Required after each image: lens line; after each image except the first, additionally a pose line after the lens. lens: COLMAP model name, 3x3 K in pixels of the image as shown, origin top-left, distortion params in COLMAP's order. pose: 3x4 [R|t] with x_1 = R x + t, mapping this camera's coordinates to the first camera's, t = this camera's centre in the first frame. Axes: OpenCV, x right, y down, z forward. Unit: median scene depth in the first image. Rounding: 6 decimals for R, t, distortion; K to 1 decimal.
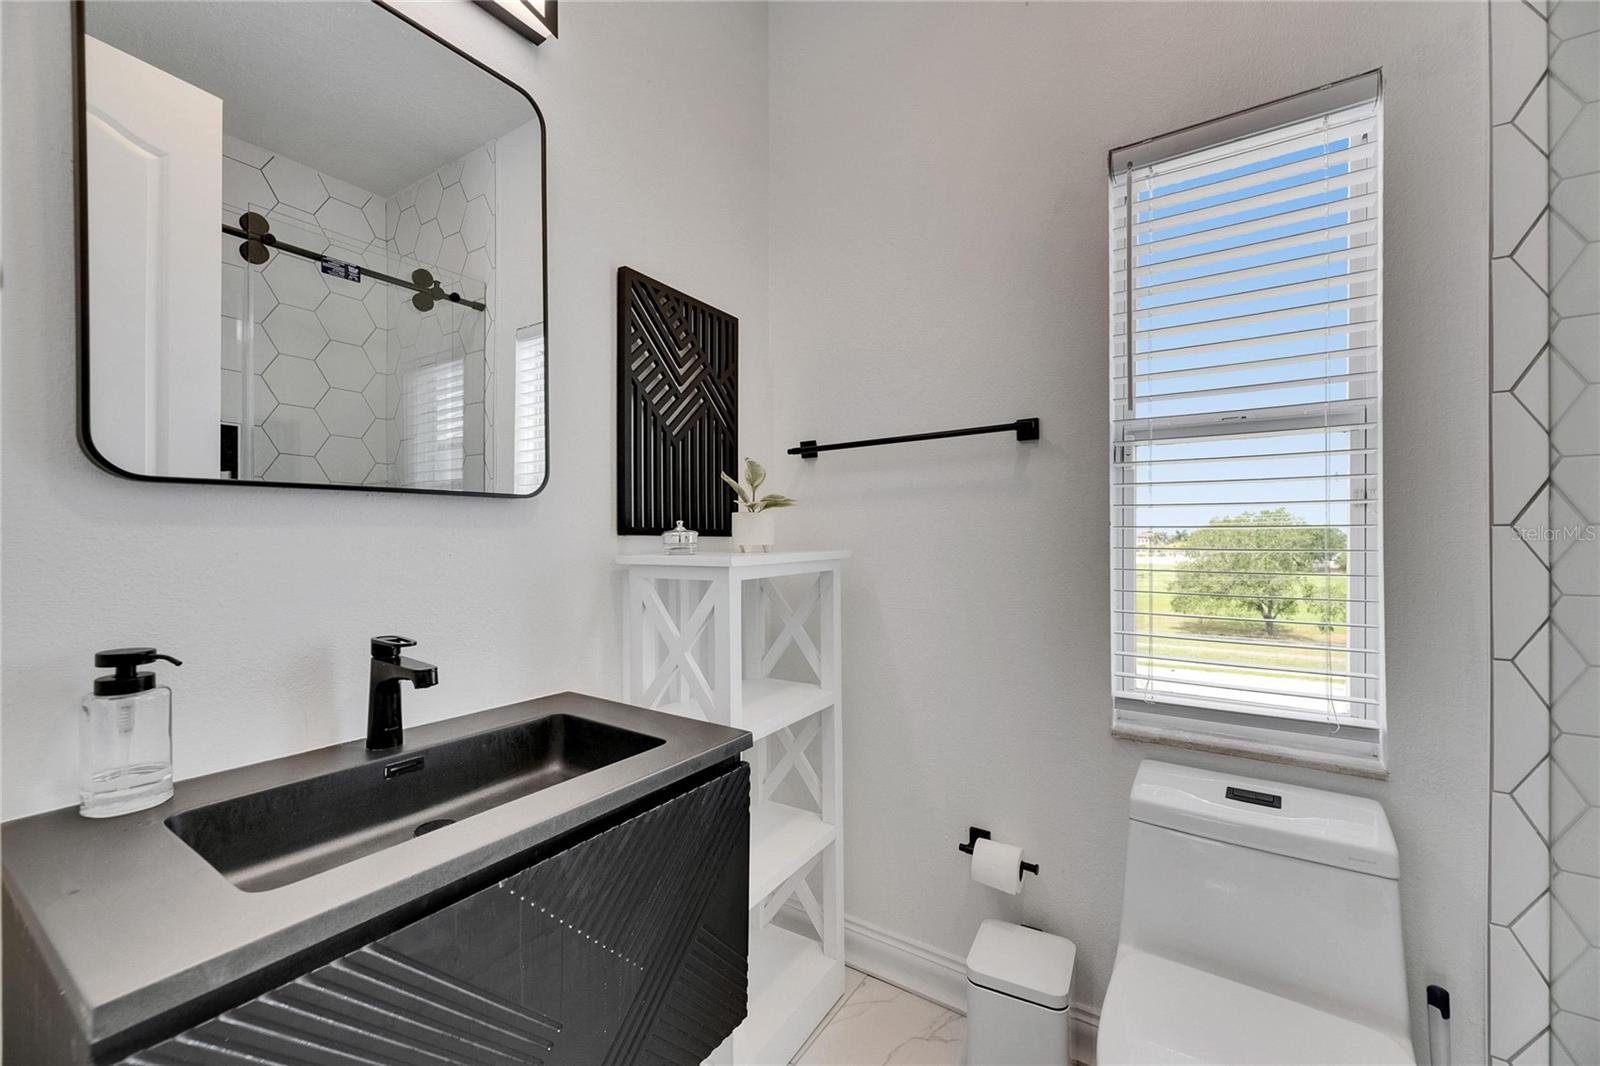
lens RADIAL K [[642.1, 0, 800.8], [0, 642.1, 533.0], [0, 0, 1]] dist [0.005829, -0.001368]
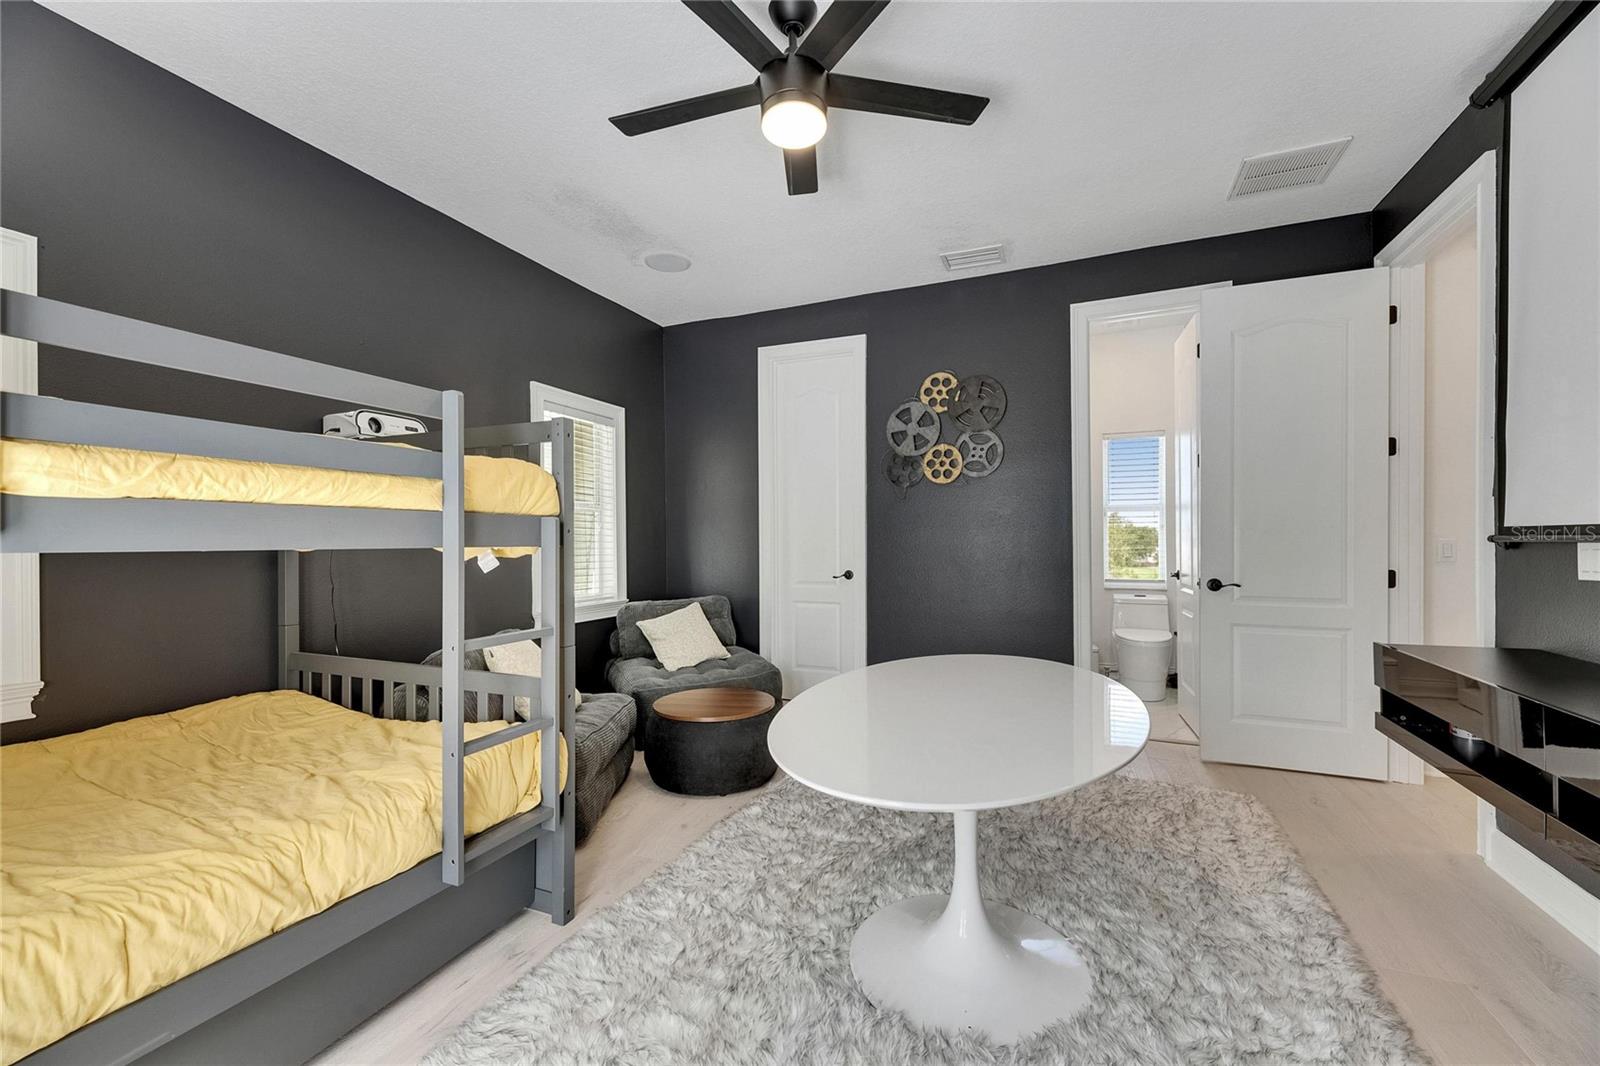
lens RADIAL K [[642.1, 0, 801.9], [0, 642.1, 535.1], [0, 0, 1]] dist [0.005829, -0.001368]
pose [[0.981596, 0.000850, 0.190968, -0.077052], [-0.001708, 0.999989, 0.004327, -0.000539], [-0.190962, -0.004573, 0.981587, -0.091960]]
